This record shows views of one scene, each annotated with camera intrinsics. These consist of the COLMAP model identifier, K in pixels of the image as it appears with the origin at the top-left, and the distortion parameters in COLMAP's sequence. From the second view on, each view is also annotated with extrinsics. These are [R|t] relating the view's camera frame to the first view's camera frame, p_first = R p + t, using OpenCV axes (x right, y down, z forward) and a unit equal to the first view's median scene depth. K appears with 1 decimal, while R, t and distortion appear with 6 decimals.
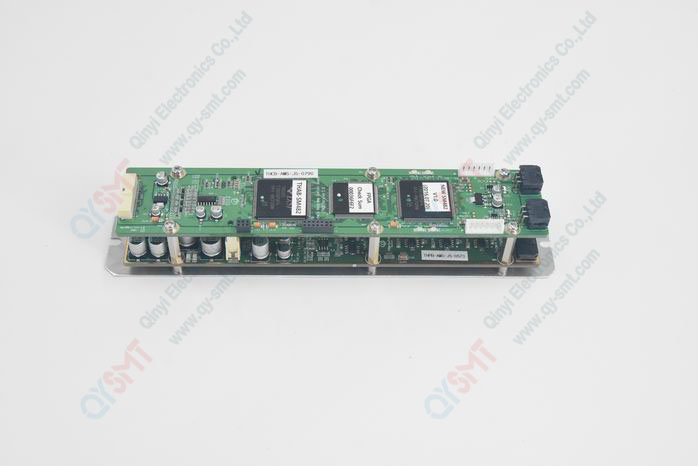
lens RADIAL K [[925.4, 0, 349.0], [0, 925.4, 233.0], [0, 0, 1]] dist [0.015535, 0.007635]
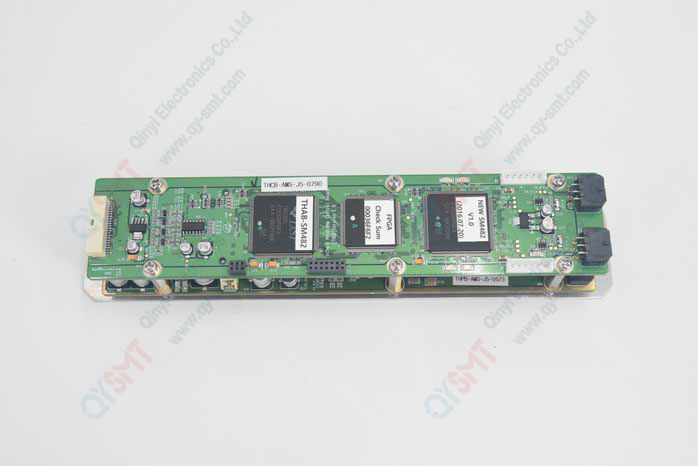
lens RADIAL K [[925.4, 0, 349.0], [0, 925.4, 233.0], [0, 0, 1]] dist [0.015535, 0.007635]
pose [[0.998862, -0.001603, -0.047659, 0.024781], [0.017075, 0.945190, 0.326073, -0.295288], [0.044524, -0.326516, 0.944142, 0.219865]]
